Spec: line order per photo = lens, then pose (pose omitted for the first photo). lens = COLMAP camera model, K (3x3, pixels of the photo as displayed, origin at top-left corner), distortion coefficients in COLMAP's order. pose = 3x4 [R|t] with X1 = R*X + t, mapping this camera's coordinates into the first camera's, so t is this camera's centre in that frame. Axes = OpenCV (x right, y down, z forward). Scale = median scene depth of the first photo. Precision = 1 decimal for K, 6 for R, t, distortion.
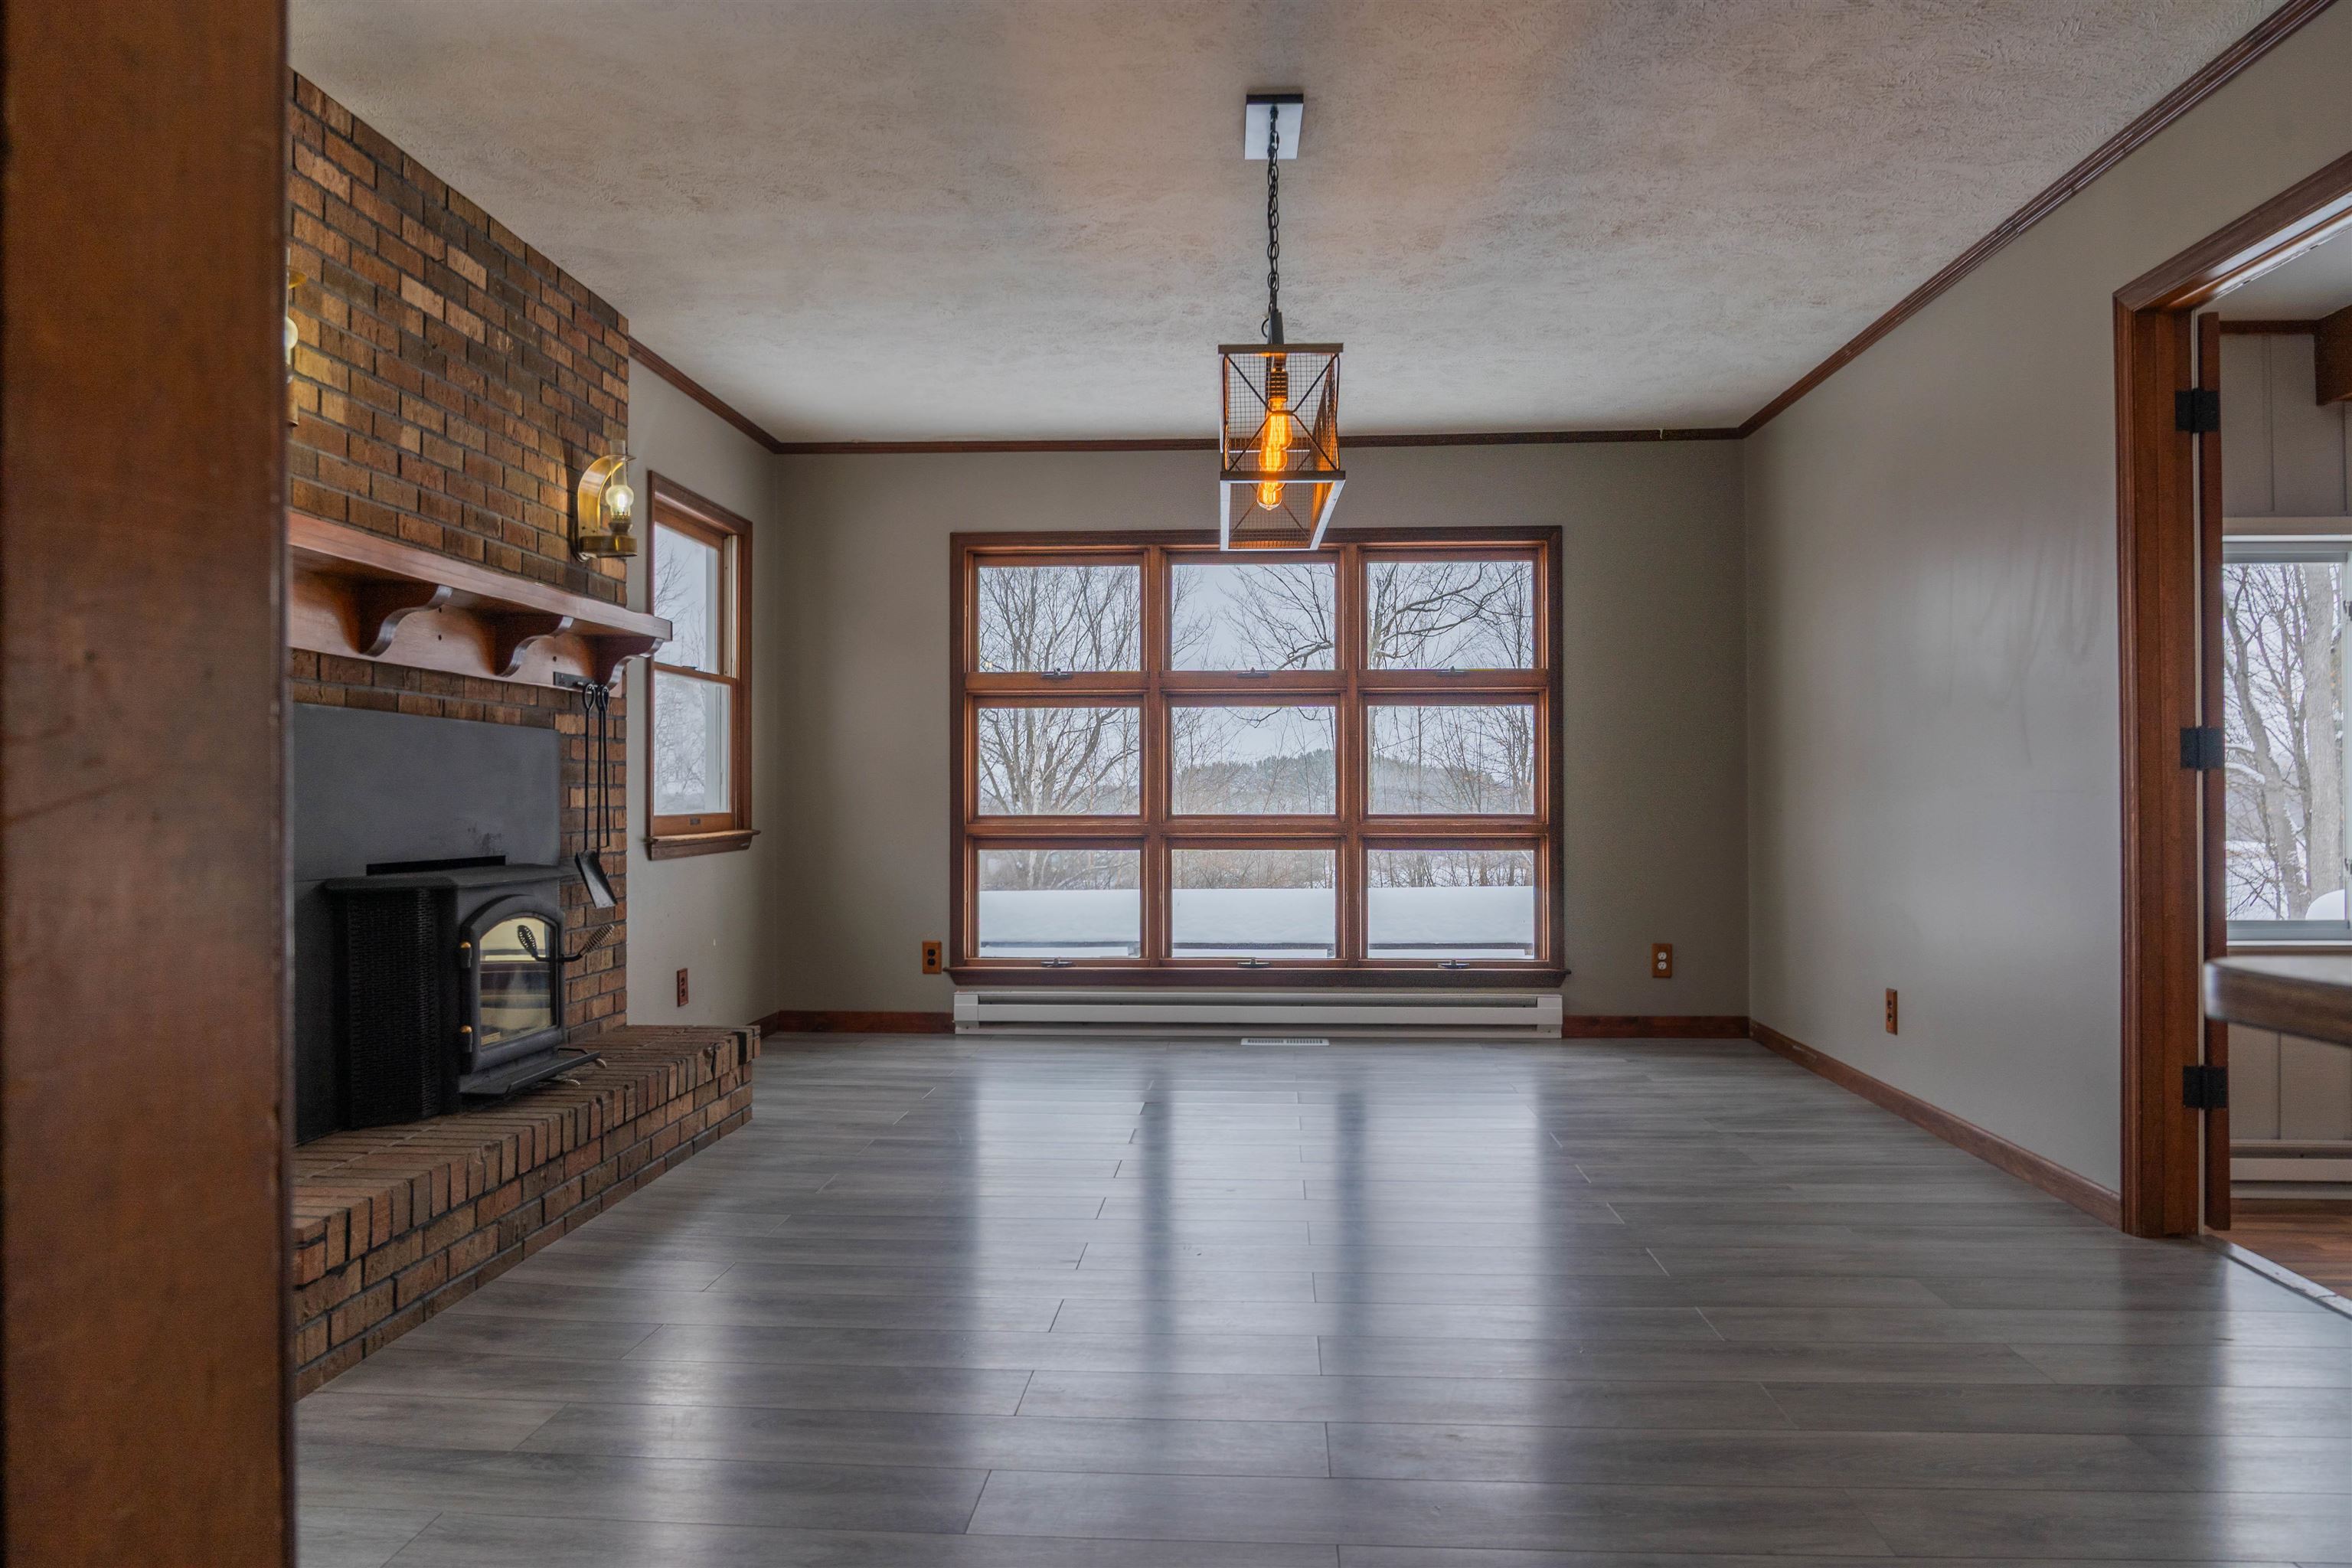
lens RADIAL K [[1648.8, 0, 1111.8], [0, 1648.8, 789.2], [0, 0, 1]] dist [-0.026660, 0.006918]
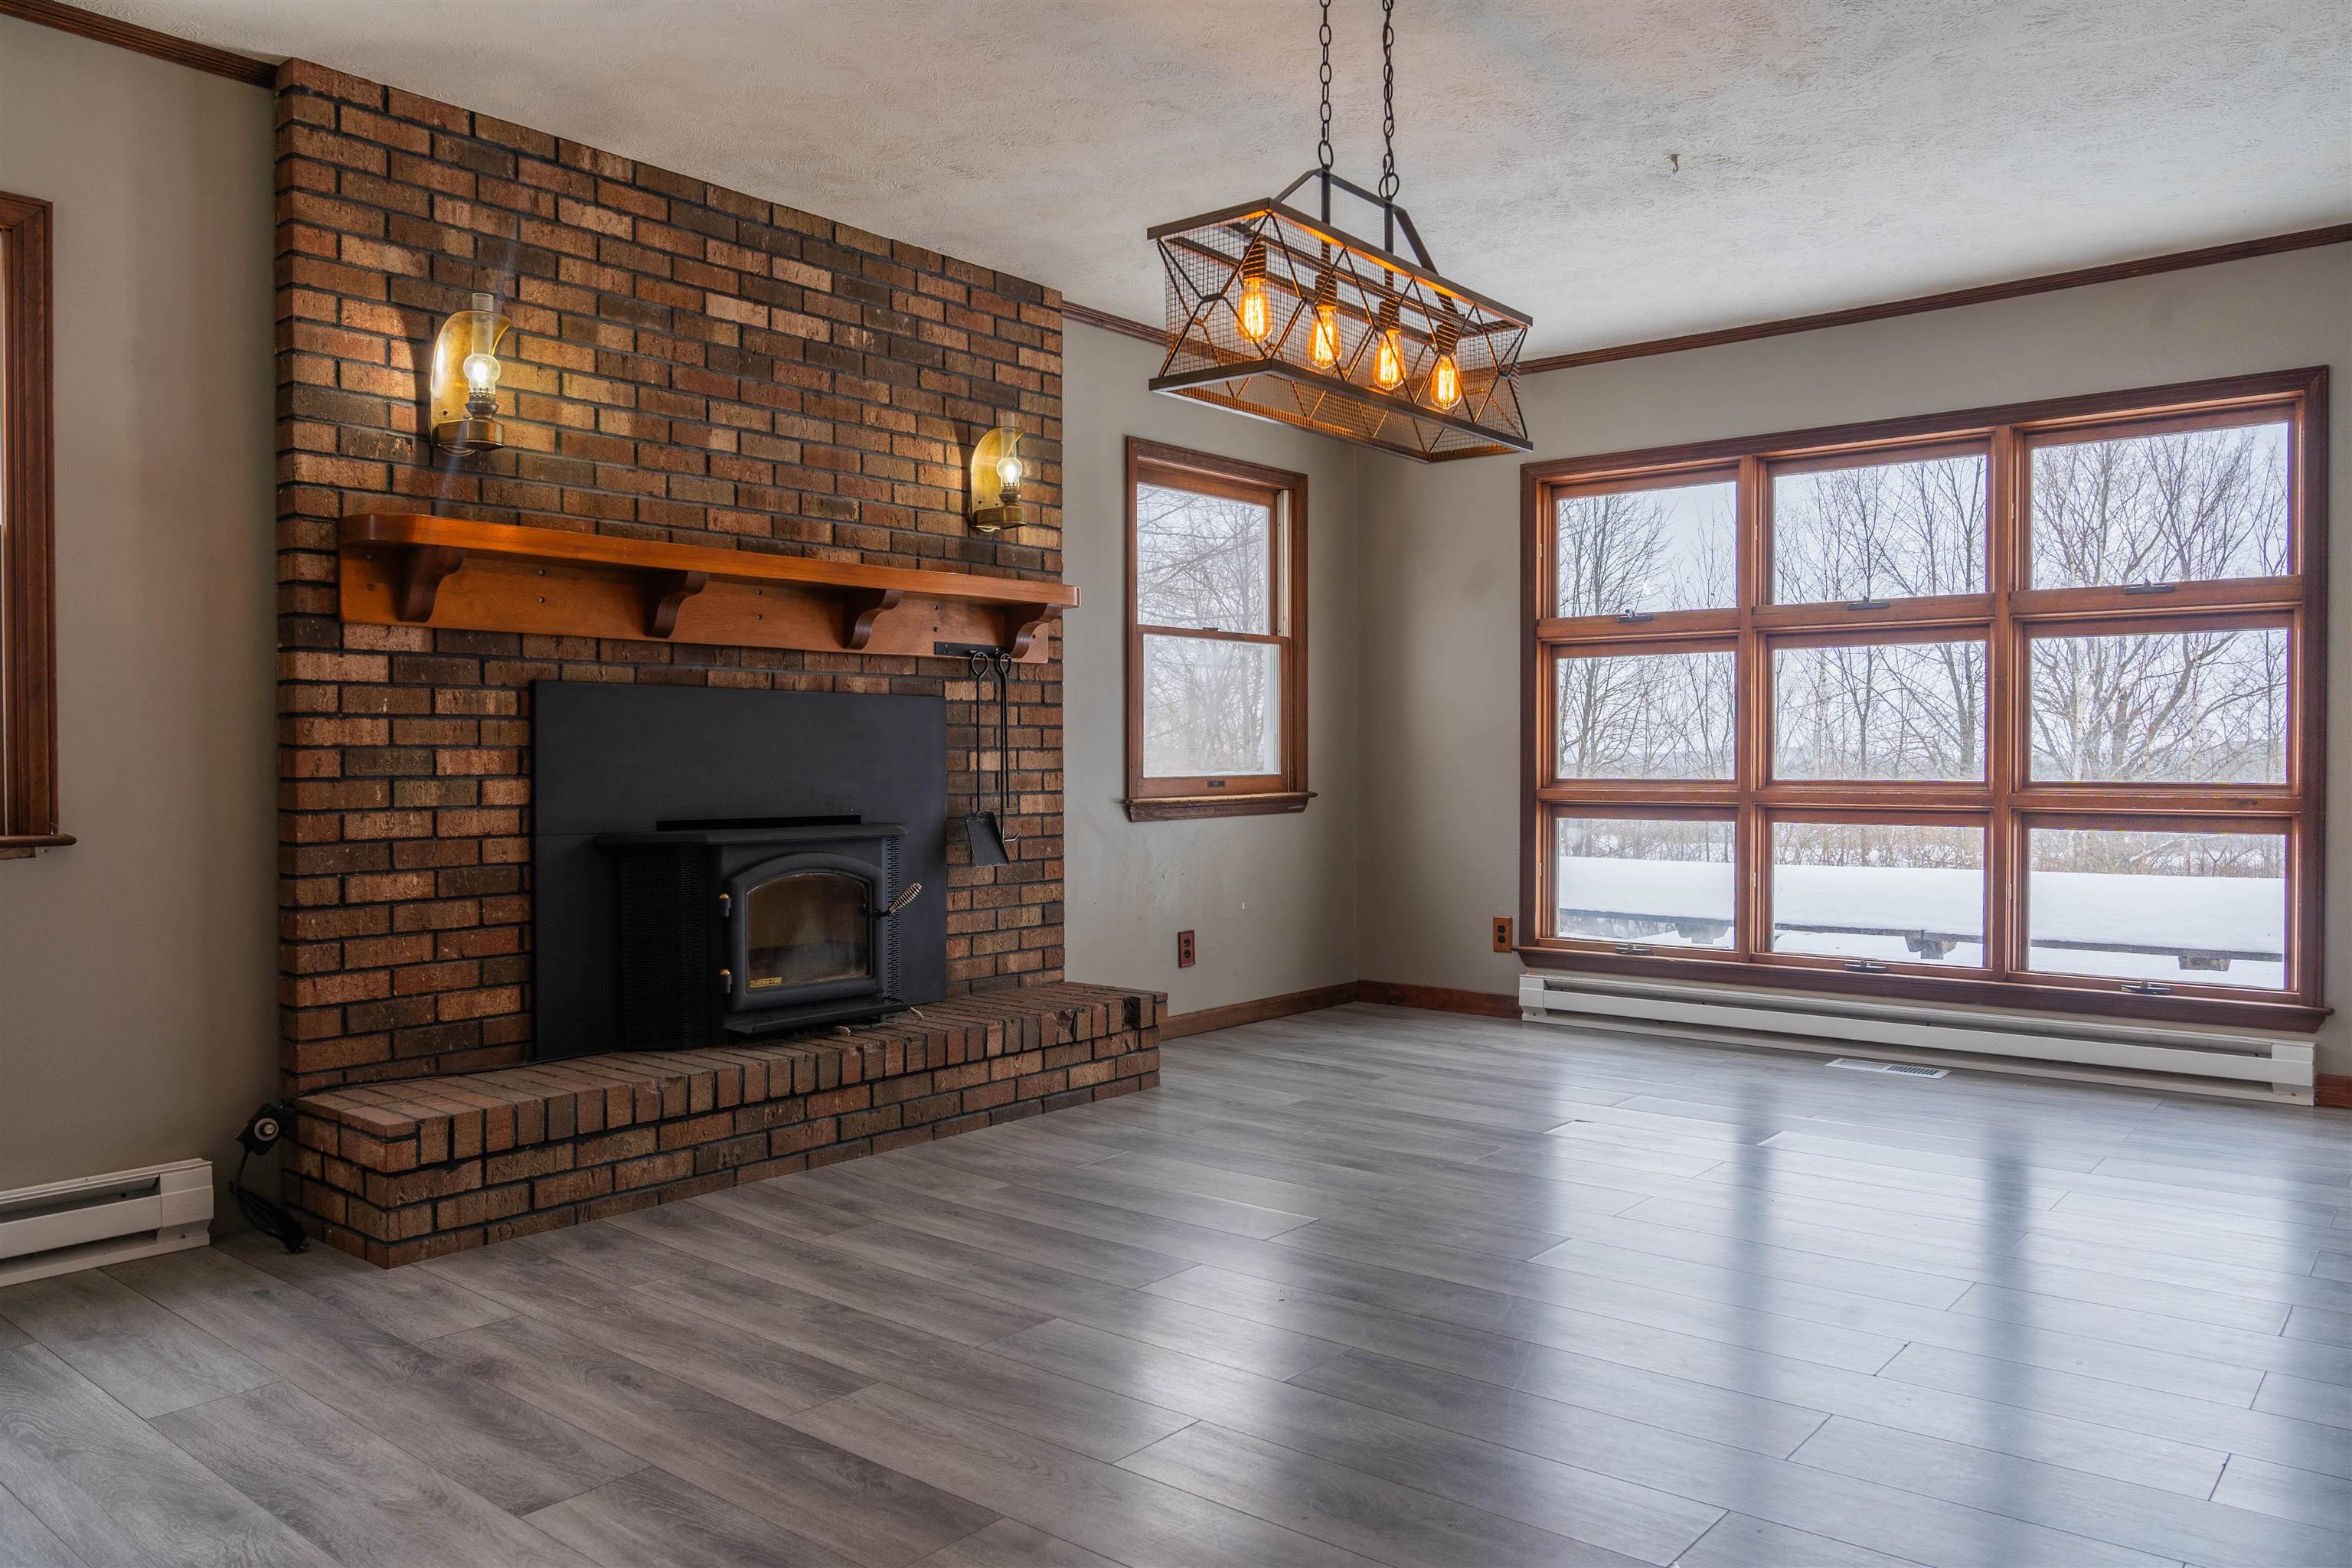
lens RADIAL K [[1648.8, 0, 1111.8], [0, 1648.8, 789.2], [0, 0, 1]] dist [-0.026660, 0.006918]
pose [[0.808823, 0.011222, -0.587945, 0.395176], [0.004326, 0.999677, 0.025032, -0.003079], [0.588036, -0.022789, 0.808514, 0.218232]]
